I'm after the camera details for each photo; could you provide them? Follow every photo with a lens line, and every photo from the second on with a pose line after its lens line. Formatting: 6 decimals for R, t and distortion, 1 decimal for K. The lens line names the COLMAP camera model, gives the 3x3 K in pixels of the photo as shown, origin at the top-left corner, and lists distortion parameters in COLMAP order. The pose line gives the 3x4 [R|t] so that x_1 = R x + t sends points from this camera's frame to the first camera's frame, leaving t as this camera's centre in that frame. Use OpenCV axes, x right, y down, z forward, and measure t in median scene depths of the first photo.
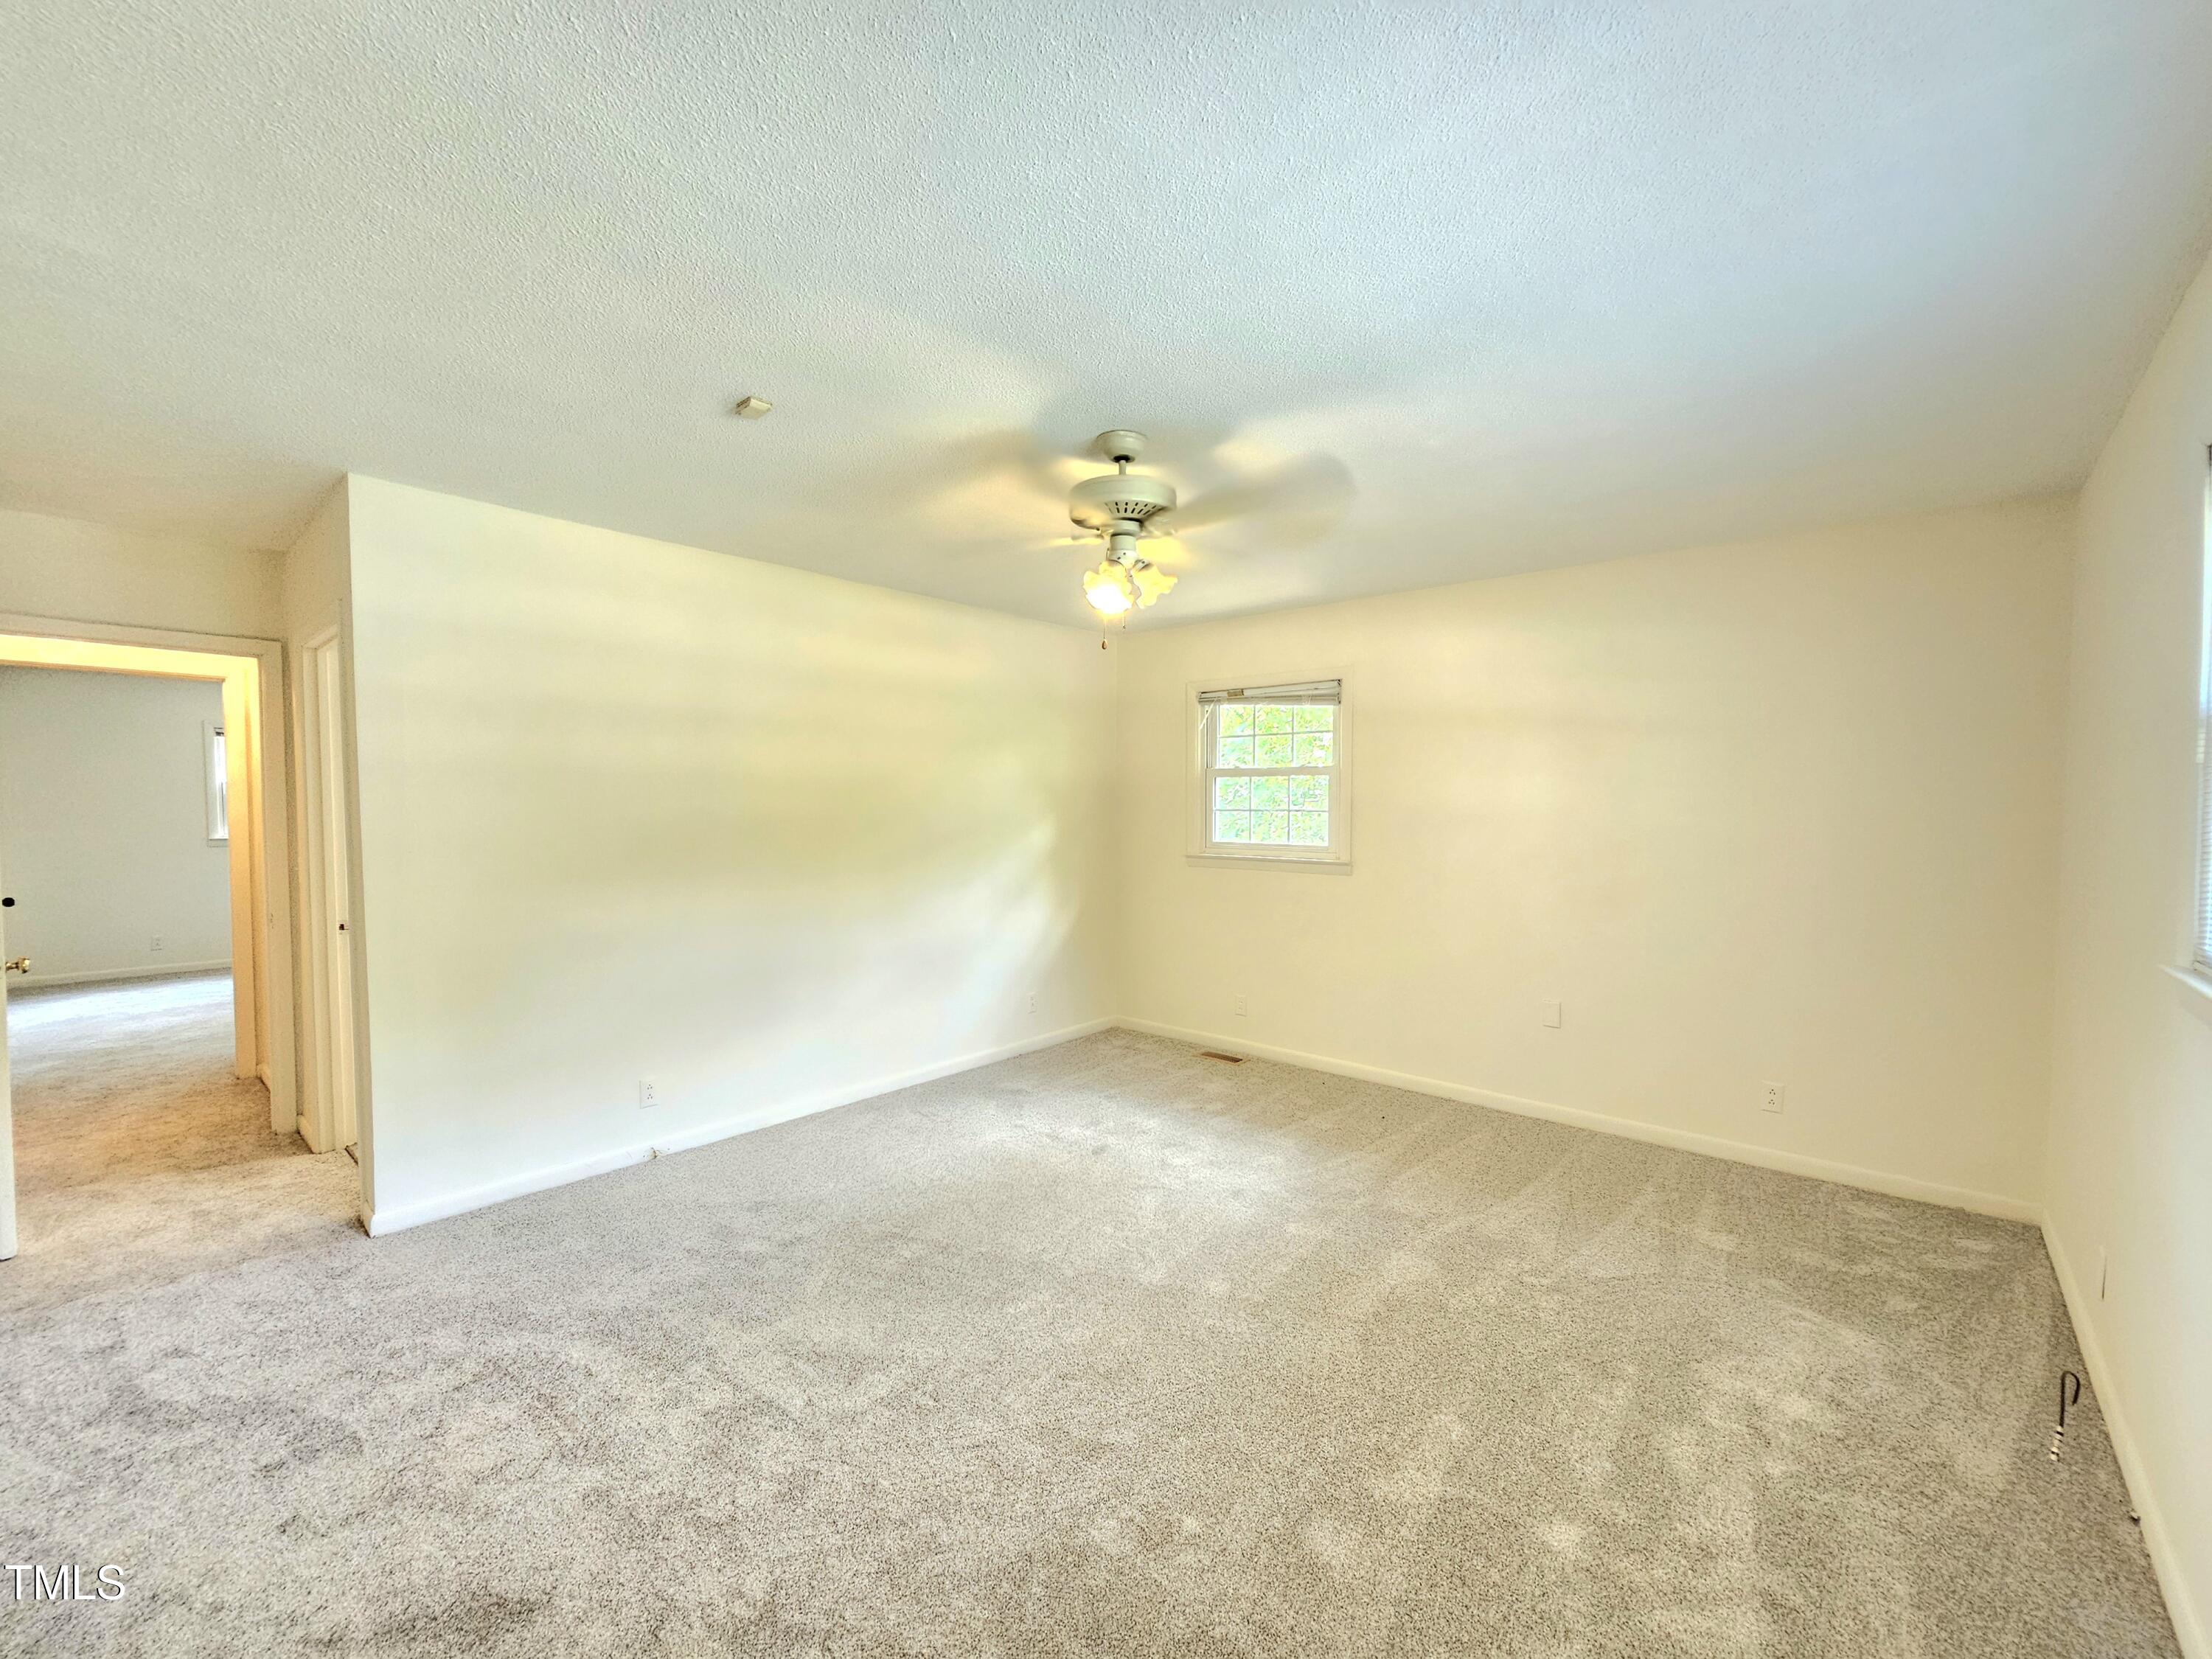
lens RADIAL K [[912.5, 0, 1115.2], [0, 912.5, 839.2], [0, 0, 1]] dist [0.000119, -0.005541]
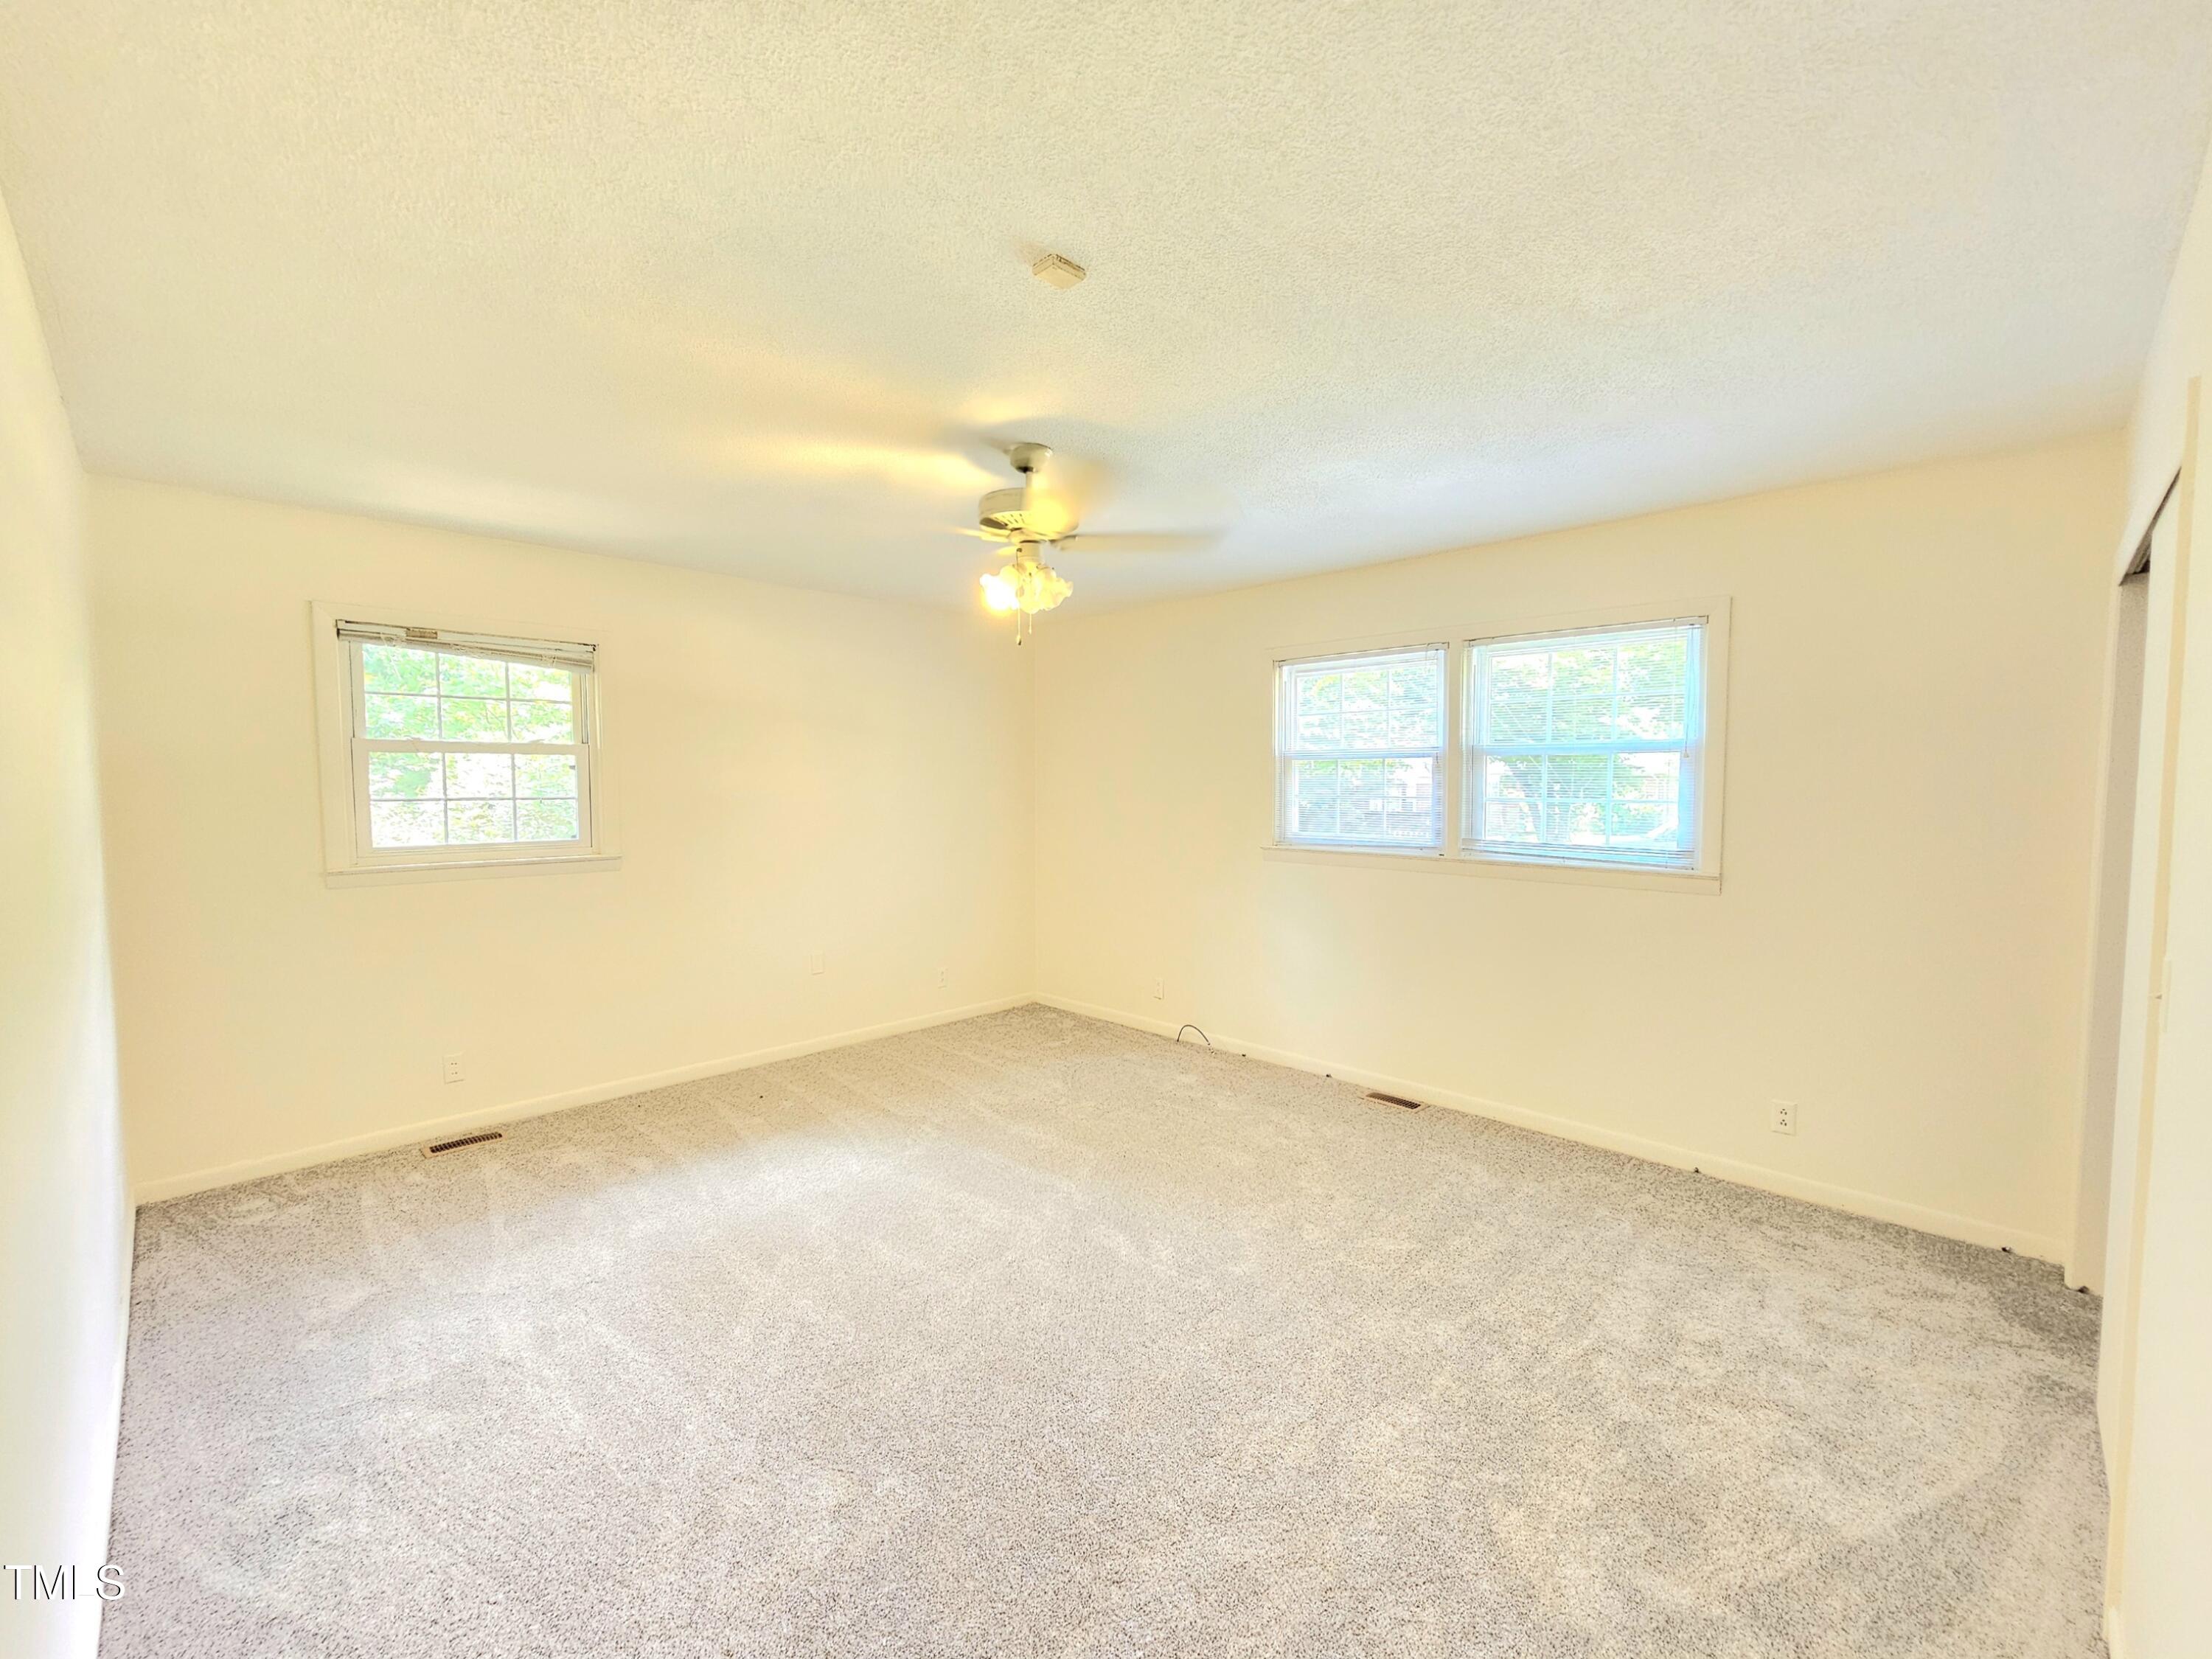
lens RADIAL K [[912.5, 0, 1115.2], [0, 912.5, 839.2], [0, 0, 1]] dist [0.000119, -0.005541]
pose [[0.068175, -0.067873, 0.995362, -0.558354], [0.045959, 0.996838, 0.064825, -0.023666], [-0.996614, 0.041326, 0.071079, 0.434107]]
